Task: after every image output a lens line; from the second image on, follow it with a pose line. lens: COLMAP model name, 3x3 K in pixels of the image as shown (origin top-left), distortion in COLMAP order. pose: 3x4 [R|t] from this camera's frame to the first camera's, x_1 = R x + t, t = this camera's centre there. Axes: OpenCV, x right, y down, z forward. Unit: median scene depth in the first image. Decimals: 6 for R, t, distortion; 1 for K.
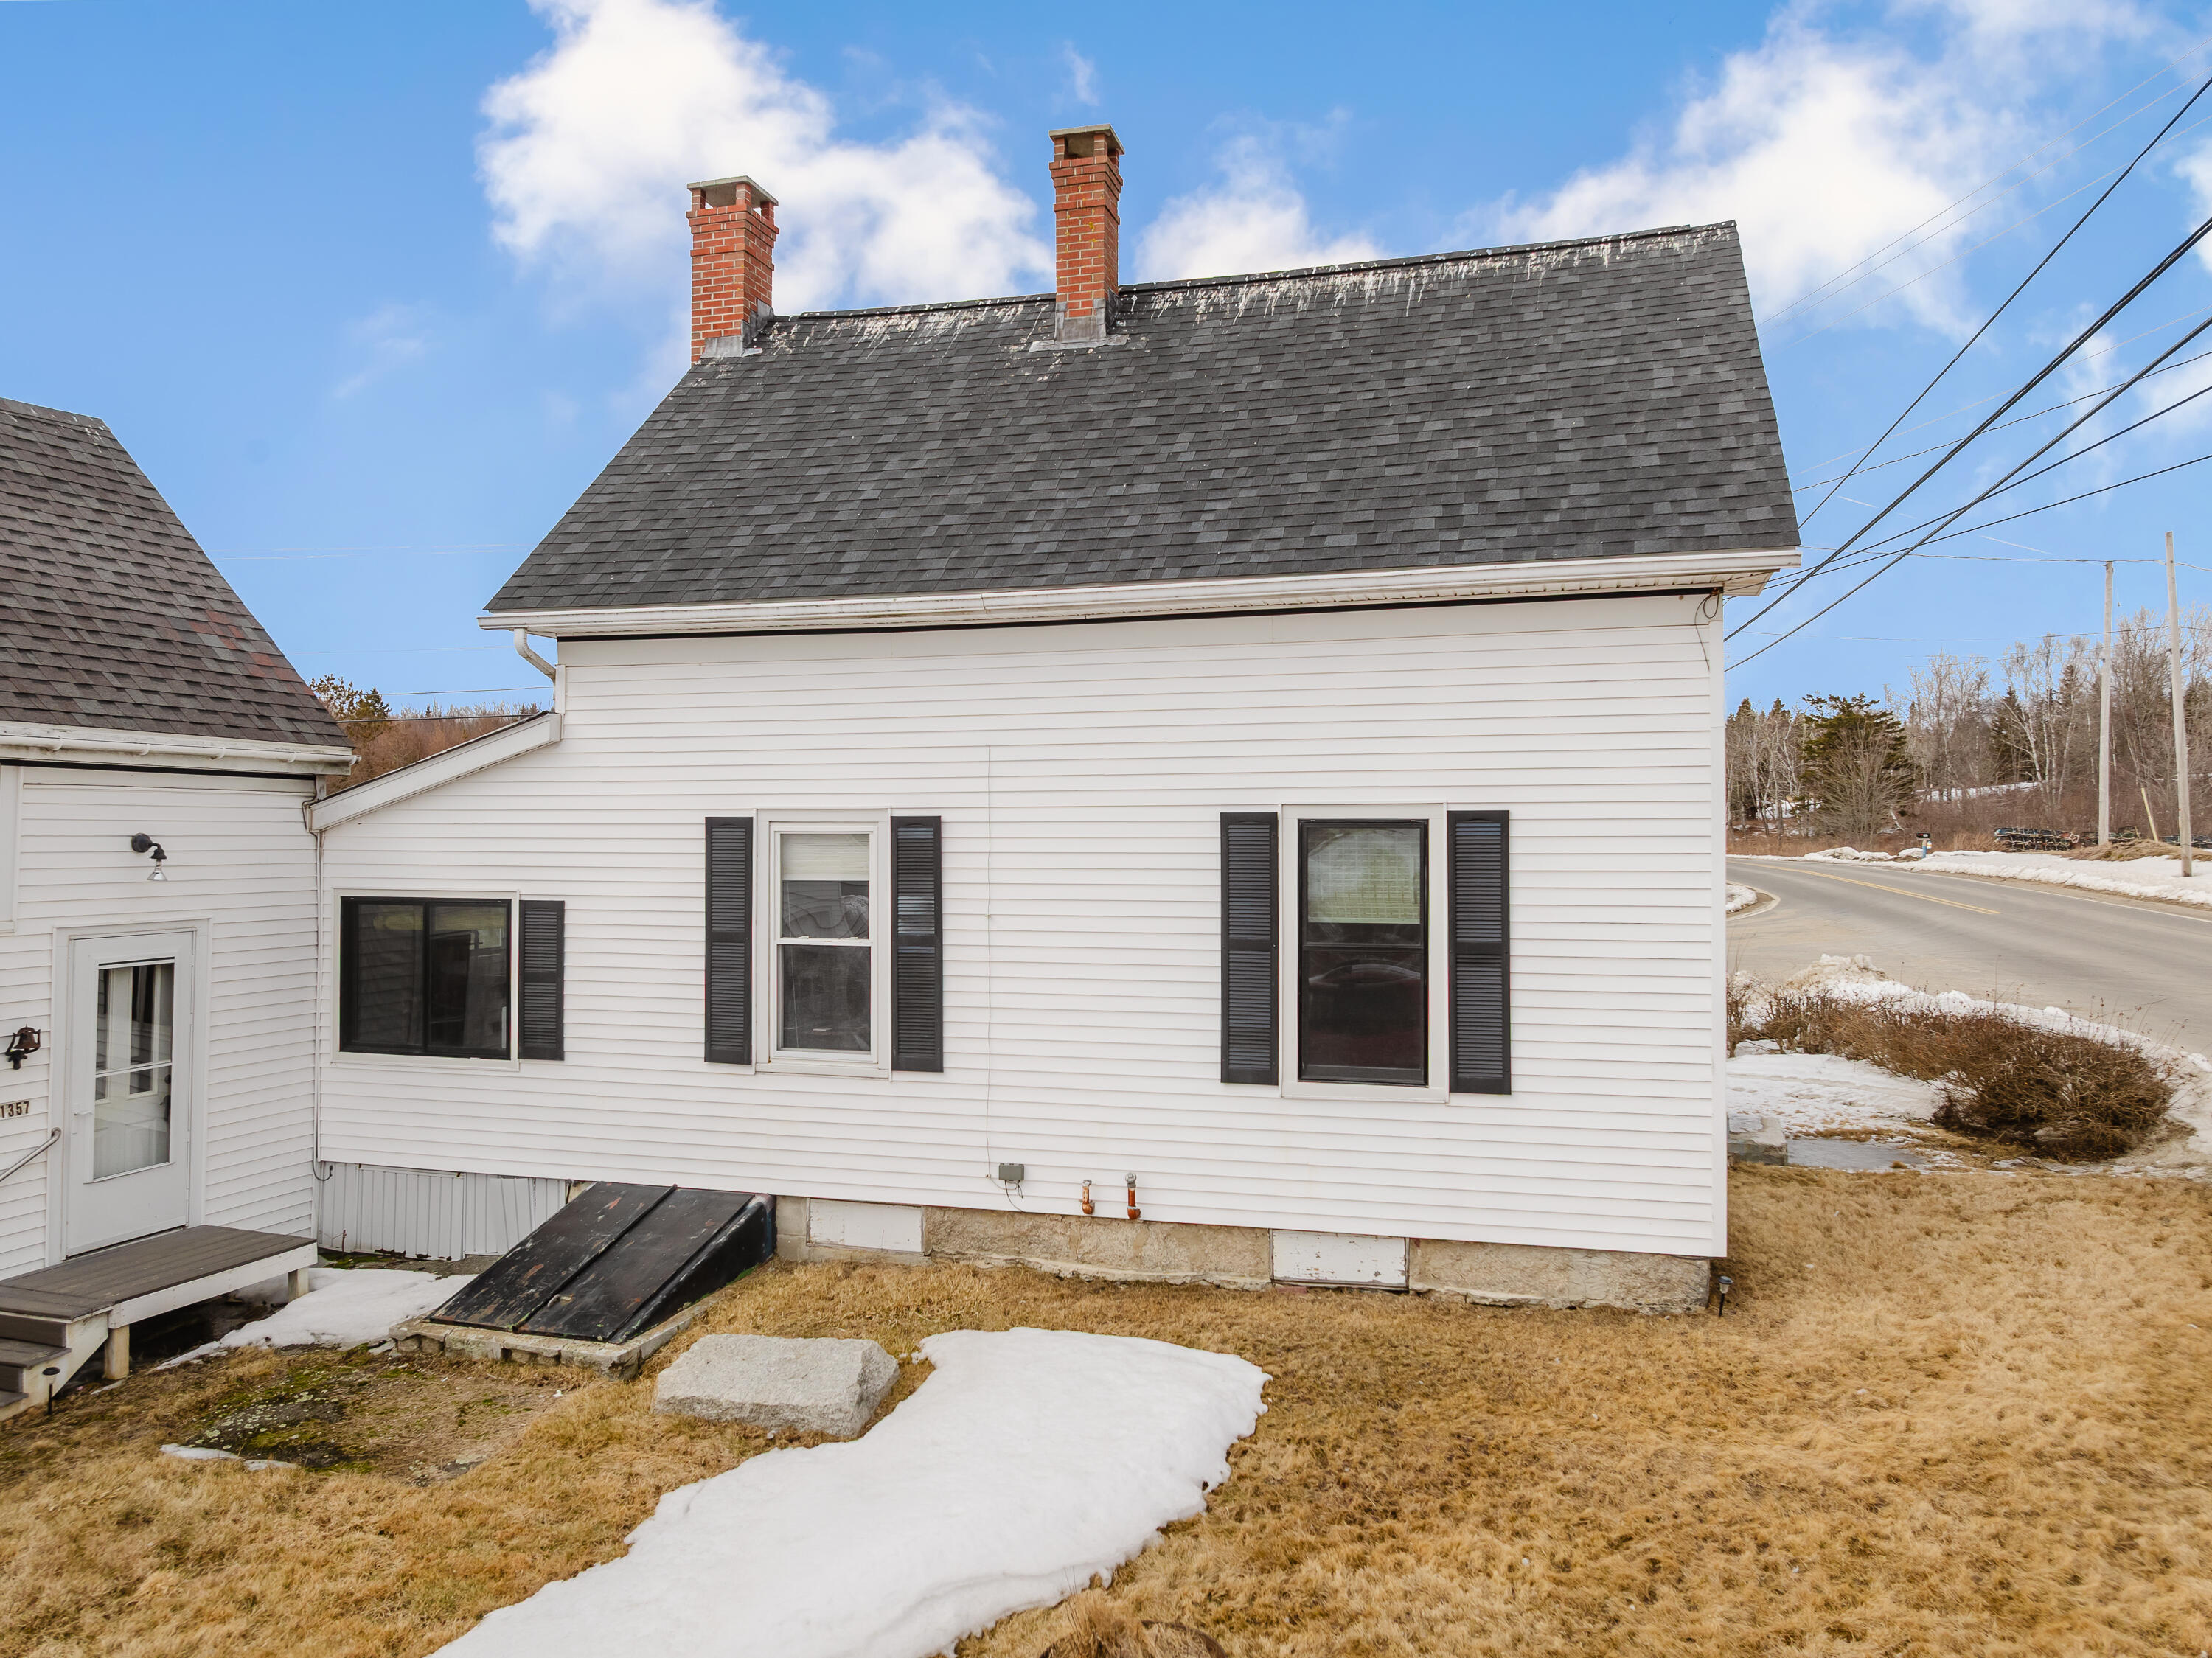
lens RADIAL K [[1604.7, 0, 1108.8], [0, 1604.7, 828.3], [0, 0, 1]] dist [-0.032758, 0.000369]
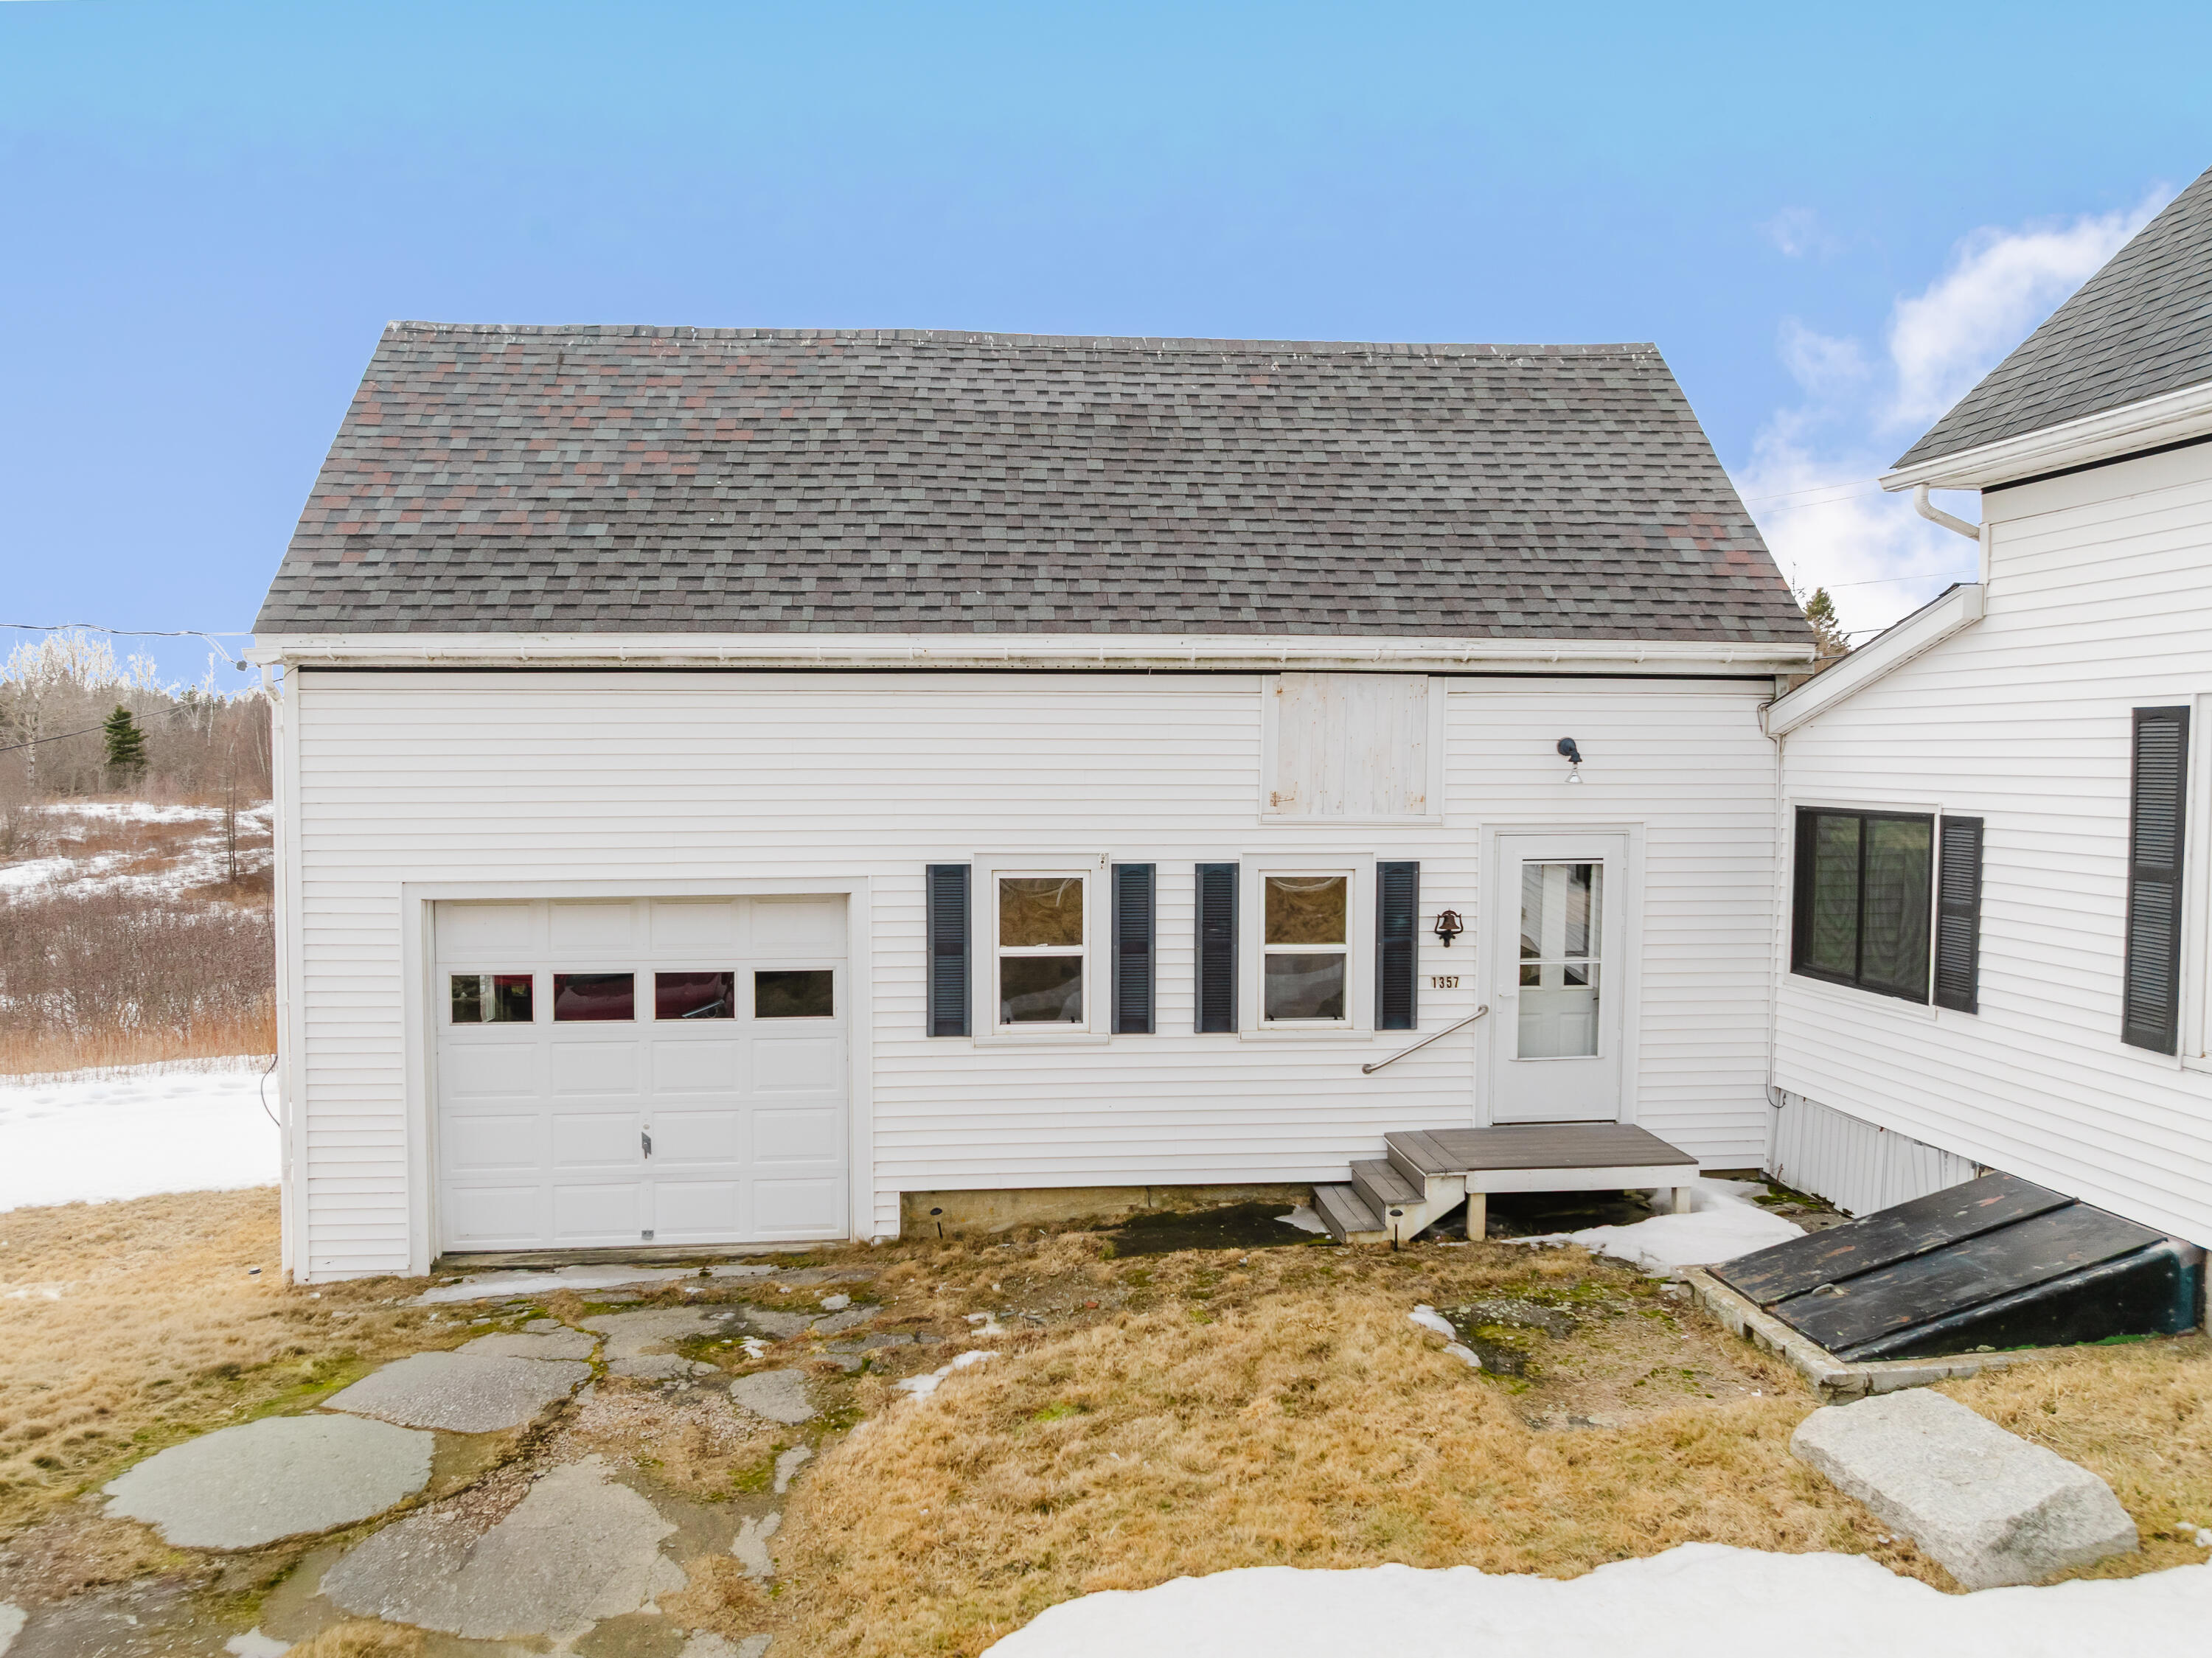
lens RADIAL K [[1604.7, 0, 1108.8], [0, 1604.7, 828.3], [0, 0, 1]] dist [-0.032758, 0.000369]
pose [[0.393197, 0.039731, -0.918595, 0.222548], [0.002647, 0.999013, 0.044342, 0.014417], [0.919450, -0.019867, 0.392704, 0.285420]]
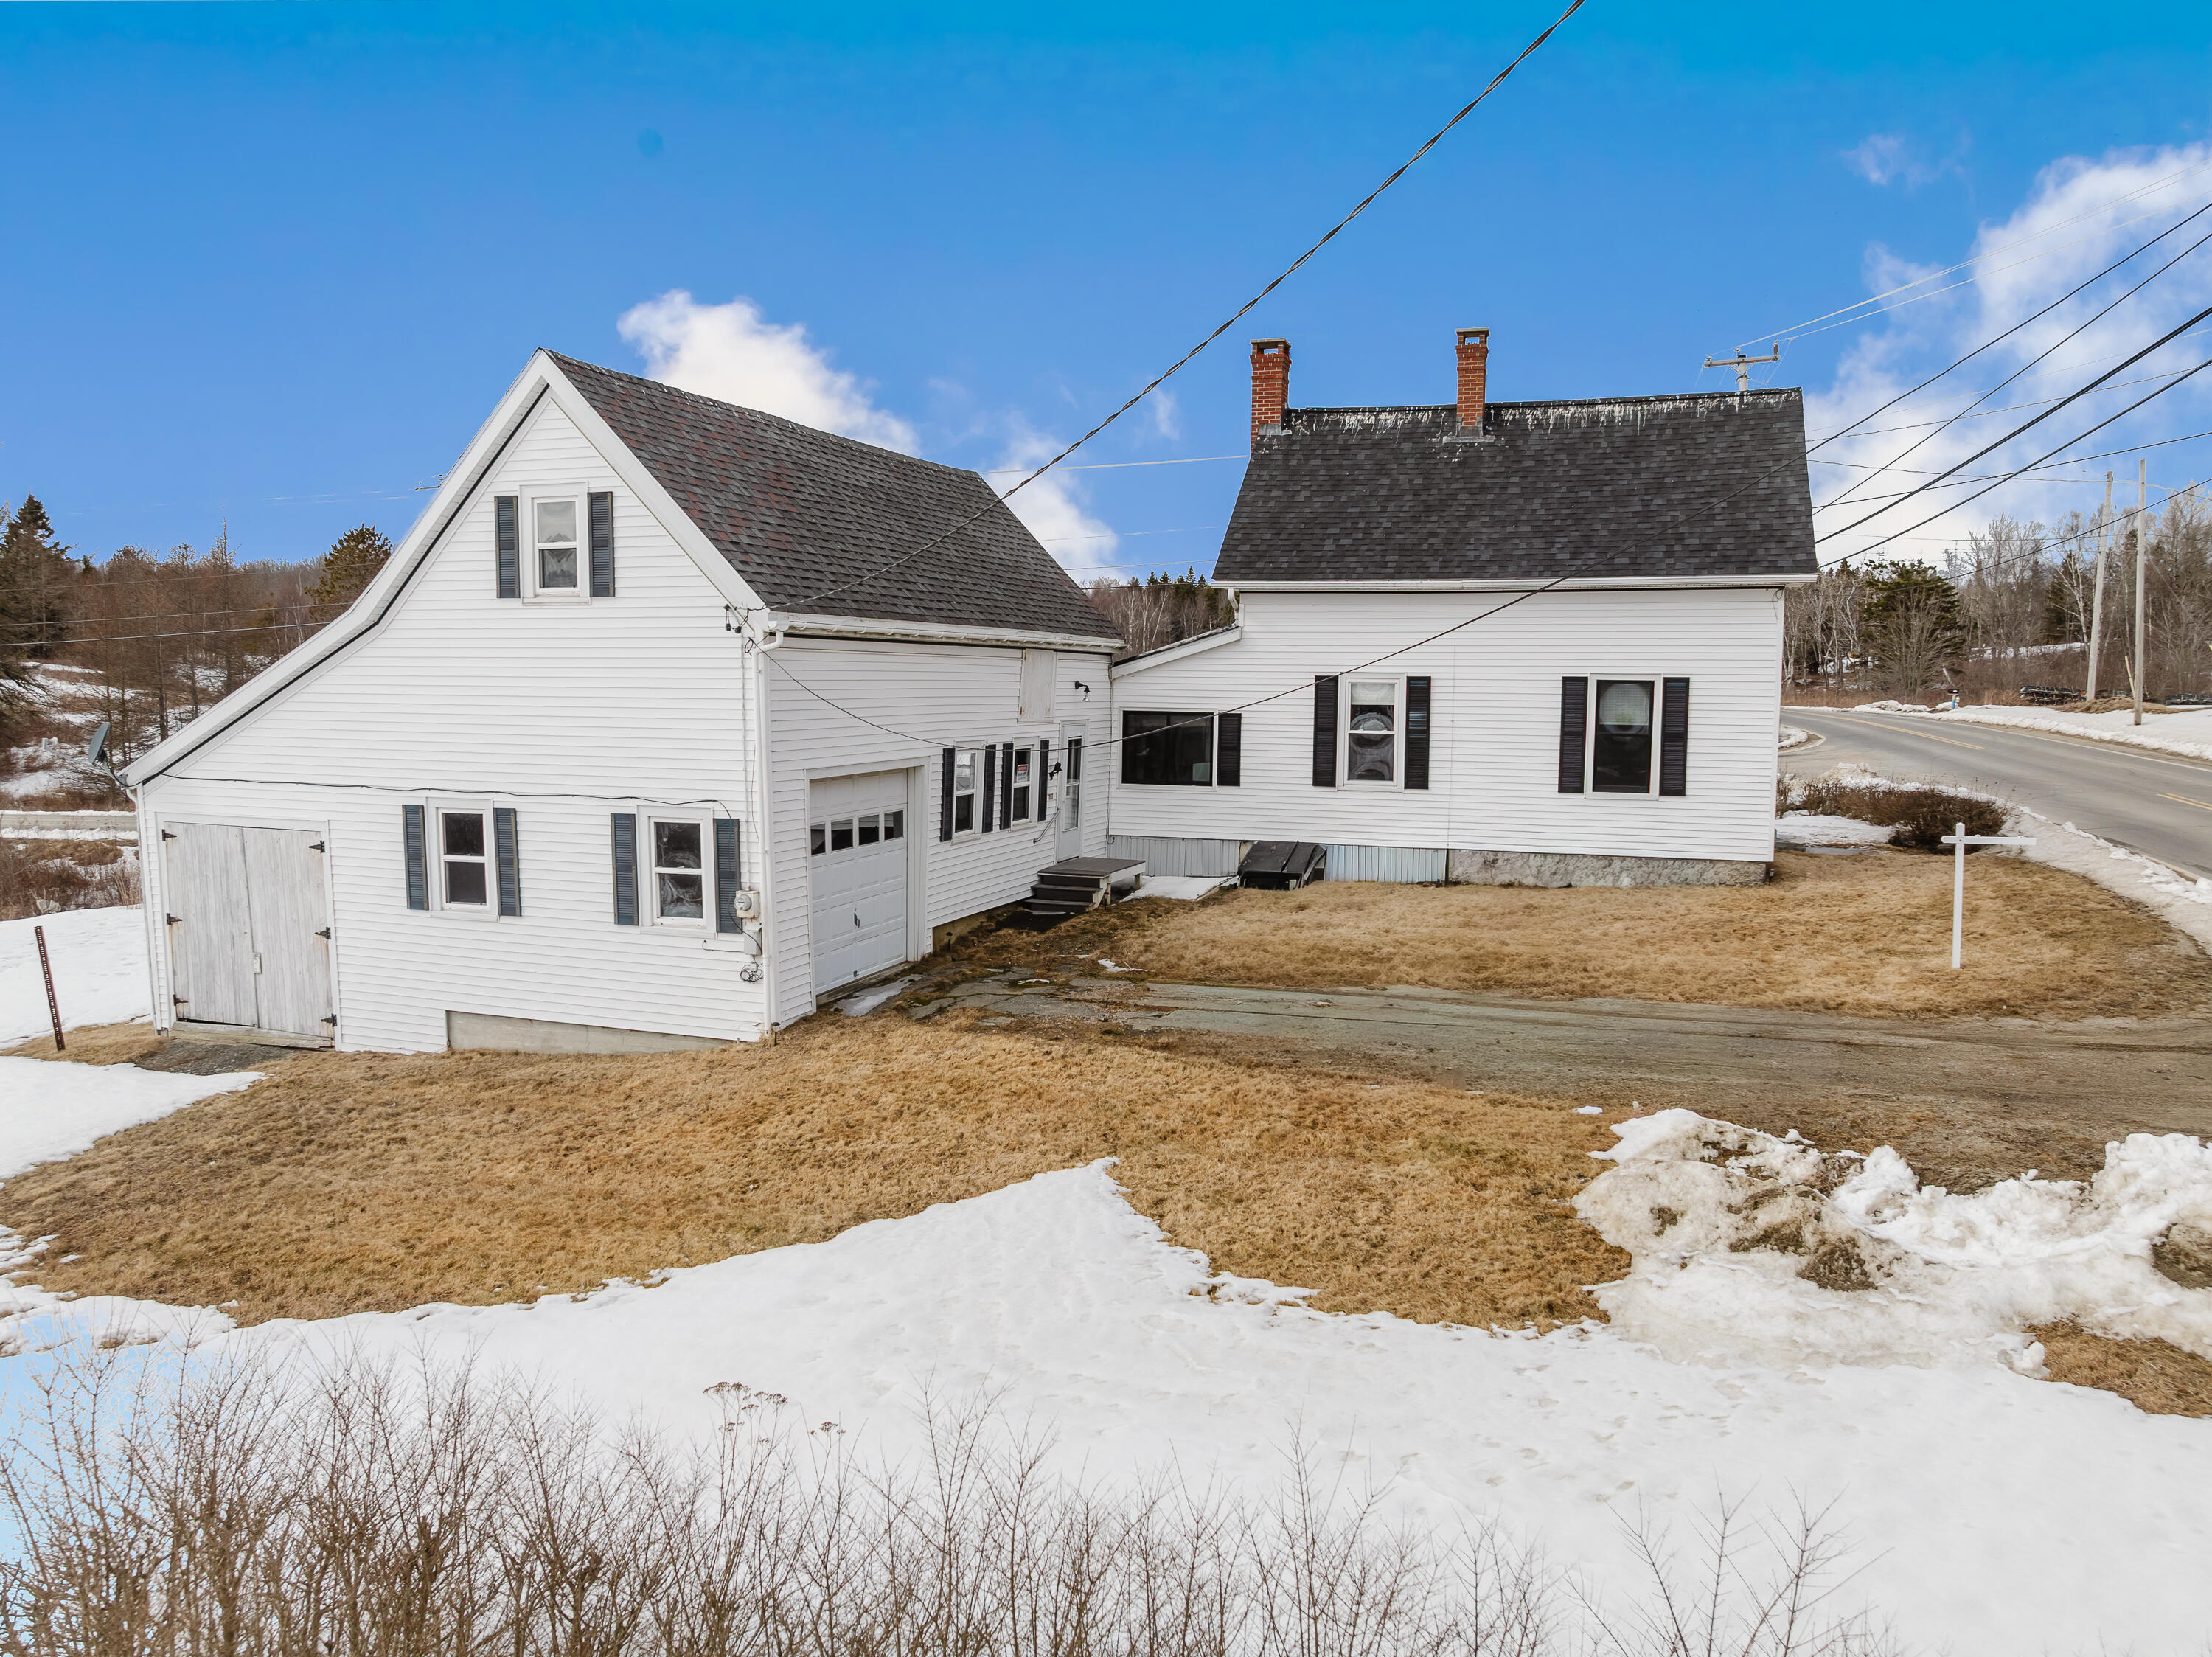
lens RADIAL K [[1564.6, 0, 1113.0], [0, 1564.6, 833.8], [0, 0, 1]] dist [-0.034727, -0.001265]
pose [[0.999153, 0.013397, -0.038897, -0.435180], [-0.009385, 0.994788, 0.101536, -0.005770], [0.040054, -0.101085, 0.994071, -1.151628]]
